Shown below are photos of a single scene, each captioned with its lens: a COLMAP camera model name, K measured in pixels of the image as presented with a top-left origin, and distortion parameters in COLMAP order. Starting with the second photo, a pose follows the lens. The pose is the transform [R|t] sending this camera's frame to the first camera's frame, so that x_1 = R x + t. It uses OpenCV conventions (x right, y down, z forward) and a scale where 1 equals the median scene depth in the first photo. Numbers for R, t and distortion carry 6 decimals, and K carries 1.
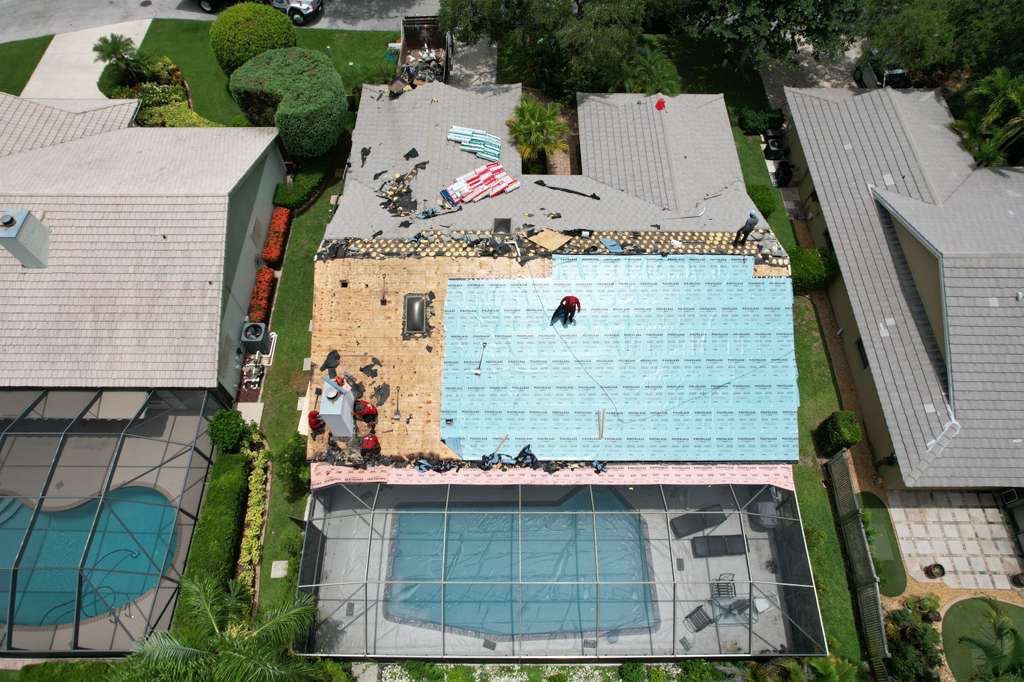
lens RADIAL K [[657.5, 0, 516.3], [0, 657.5, 341.0], [0, 0, 1]] dist [-0.091380, 0.083054]
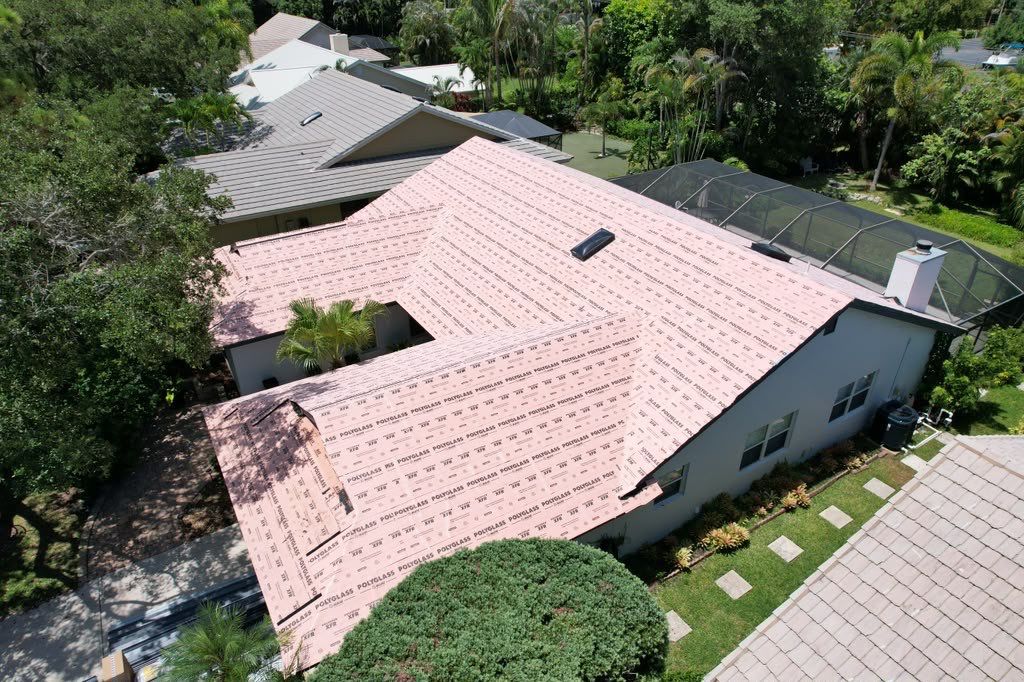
lens RADIAL K [[657.5, 0, 516.3], [0, 657.5, 341.0], [0, 0, 1]] dist [-0.091380, 0.083054]
pose [[-0.524242, -0.440563, 0.728748, -0.570394], [0.733226, 0.201679, 0.649388, -0.705414], [-0.433069, 0.874774, 0.217304, 0.986583]]
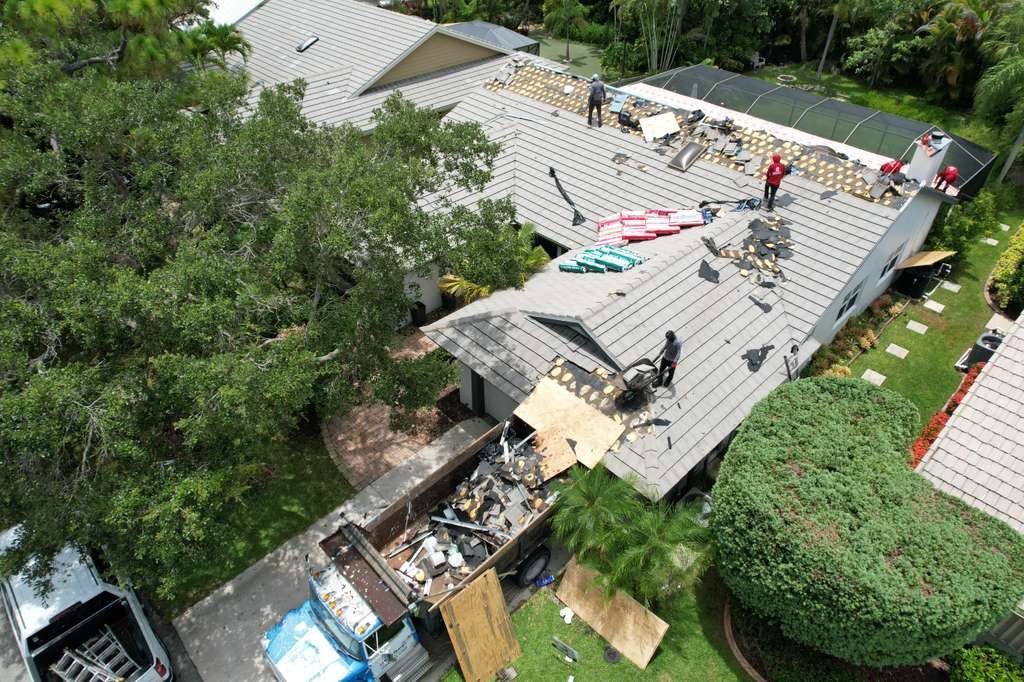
lens RADIAL K [[657.5, 0, 516.3], [0, 657.5, 341.0], [0, 0, 1]] dist [-0.091380, 0.083054]
pose [[-0.692807, -0.462411, 0.553349, -0.464536], [0.619241, 0.011737, 0.785113, -1.010622], [-0.369540, 0.886588, 0.278213, 1.077542]]
